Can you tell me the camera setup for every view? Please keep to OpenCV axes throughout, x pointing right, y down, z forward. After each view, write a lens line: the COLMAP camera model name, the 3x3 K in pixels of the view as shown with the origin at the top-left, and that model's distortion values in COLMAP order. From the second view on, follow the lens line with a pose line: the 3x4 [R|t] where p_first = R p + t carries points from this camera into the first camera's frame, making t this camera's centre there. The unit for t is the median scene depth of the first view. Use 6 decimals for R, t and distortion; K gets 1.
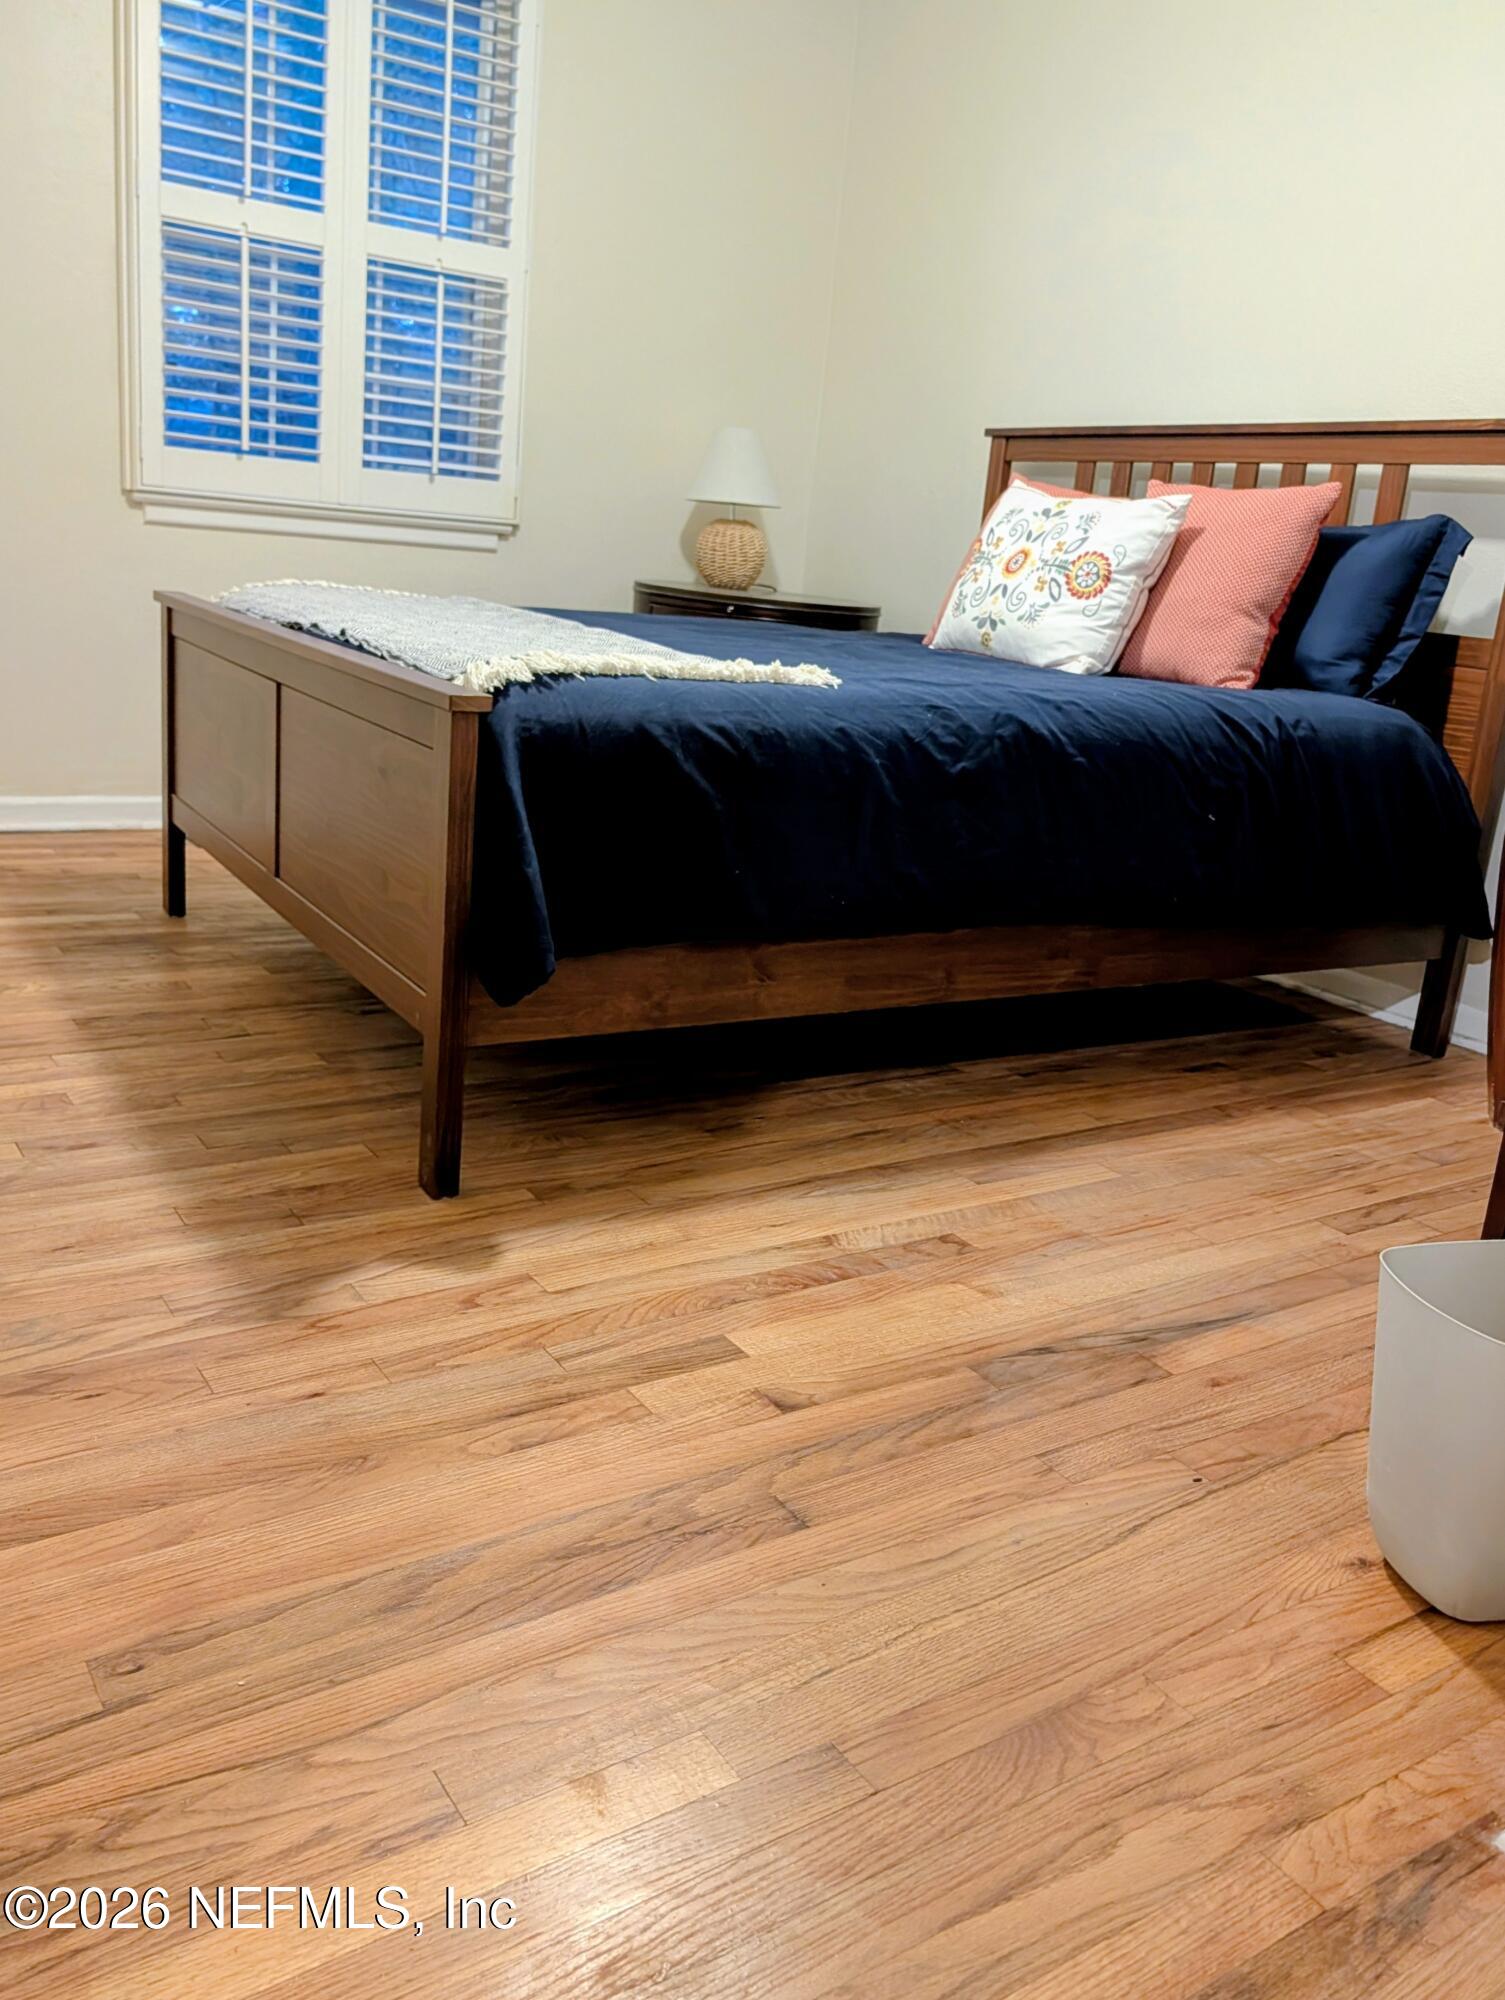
lens RADIAL K [[1540.1, 0, 752.4], [0, 1540.1, 998.3], [0, 0, 1]] dist [-0.009275, -0.000002]
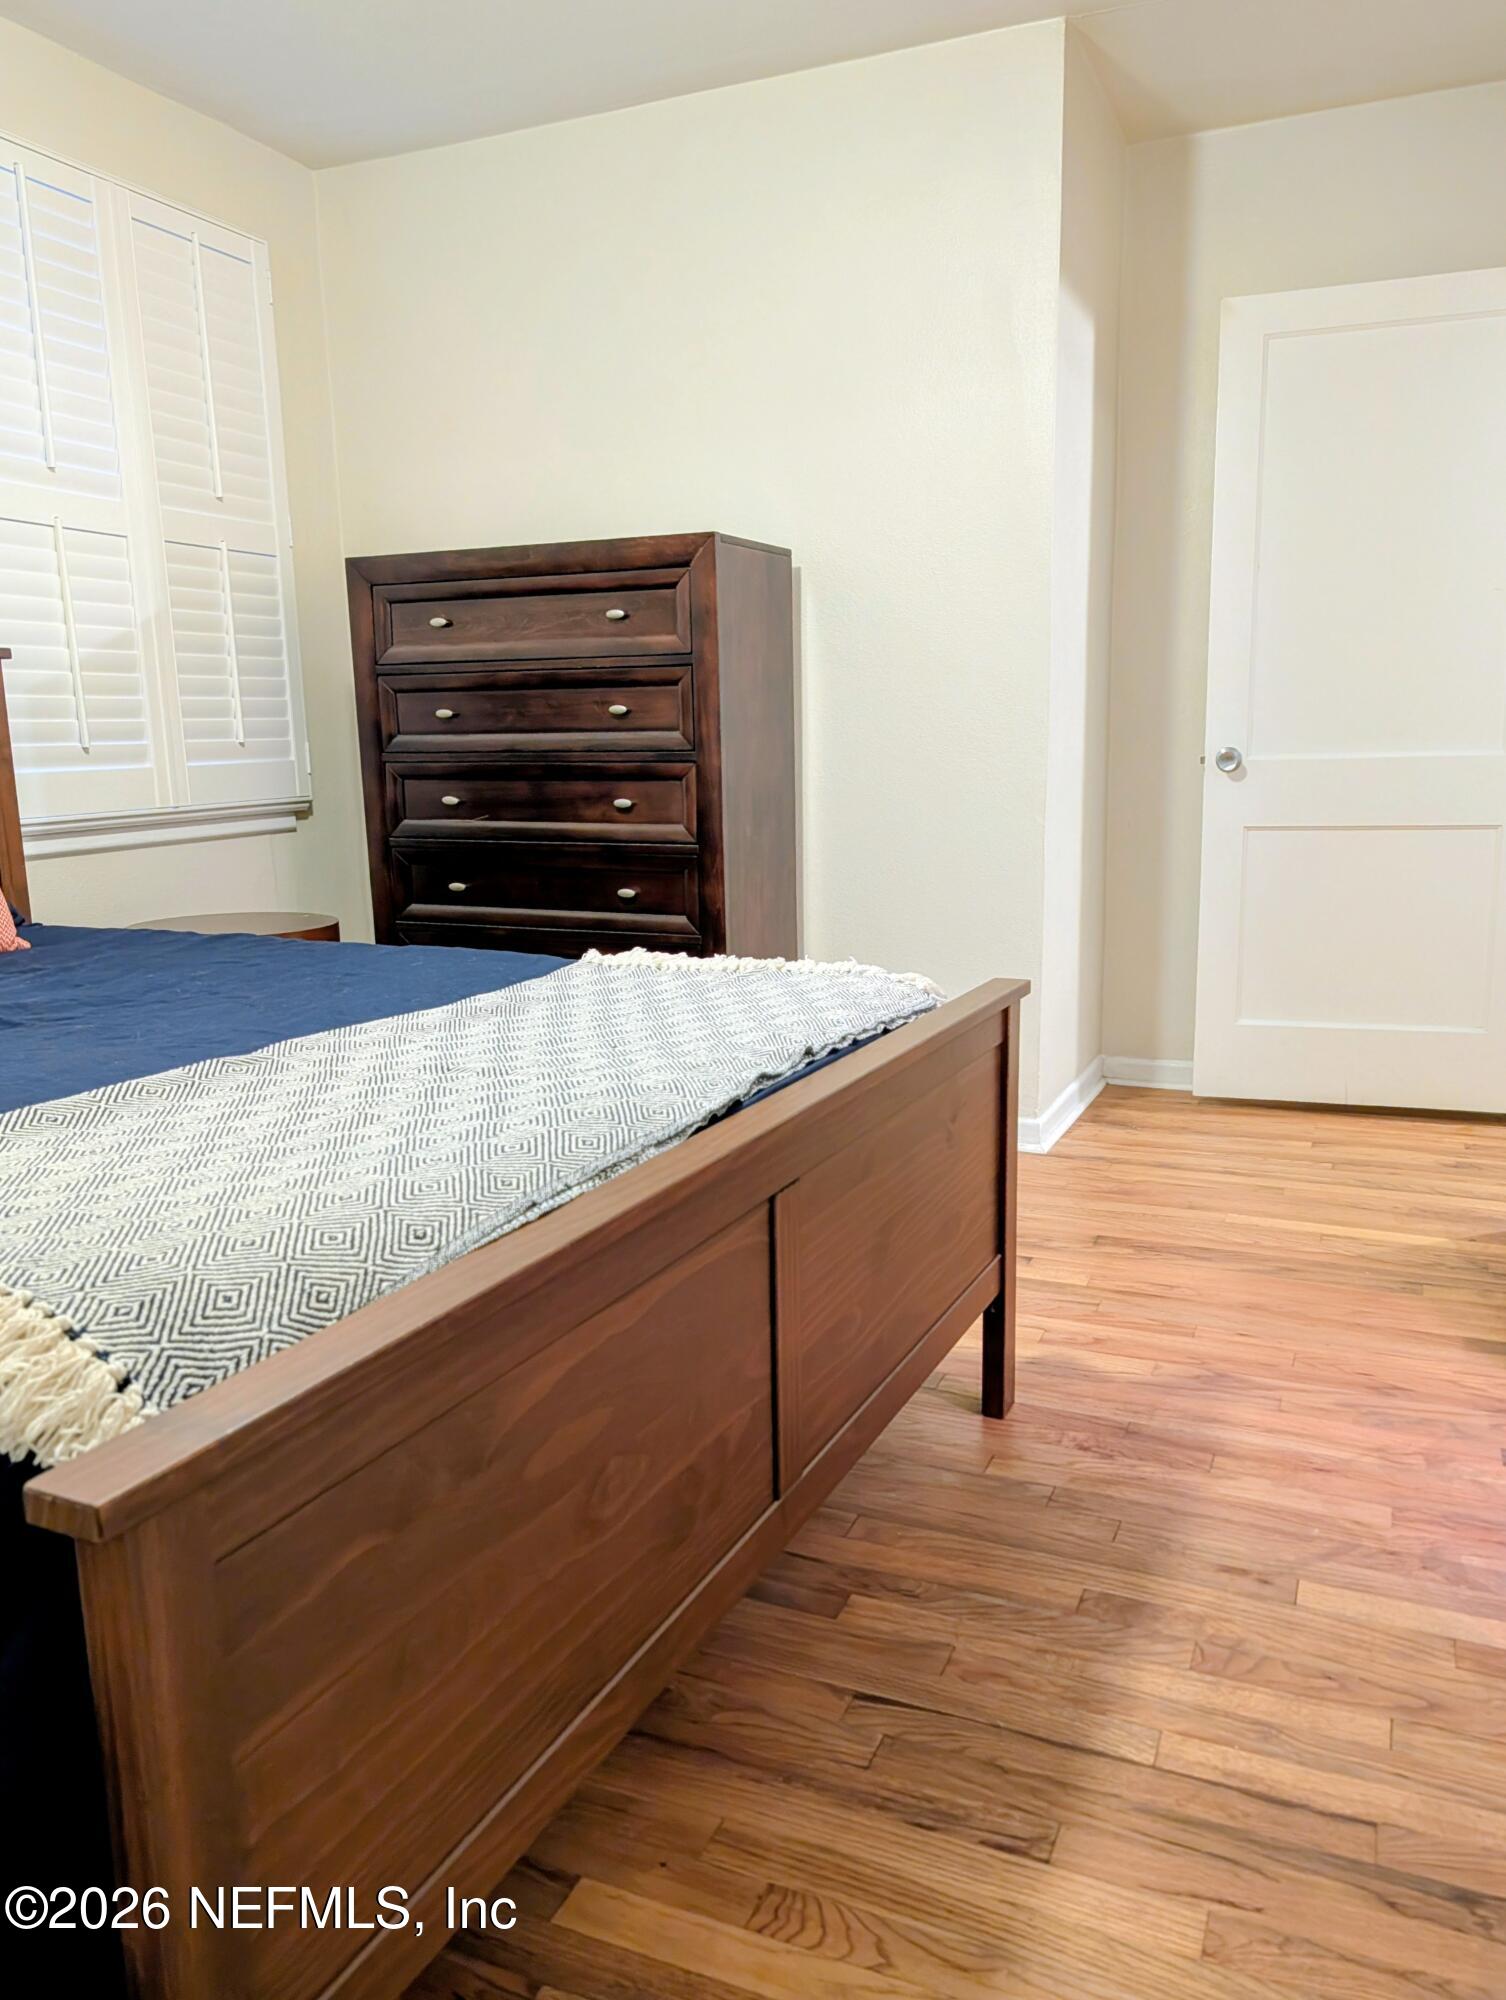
lens RADIAL K [[1522.3, 0, 754.6], [0, 1522.3, 1002.9], [0, 0, 1]] dist [0.009304, 0.004409]
pose [[-0.533219, -0.242160, 0.810577, -0.932759], [0.201531, 0.894210, 0.399717, -0.620845], [-0.821622, 0.376493, -0.428007, 1.487589]]
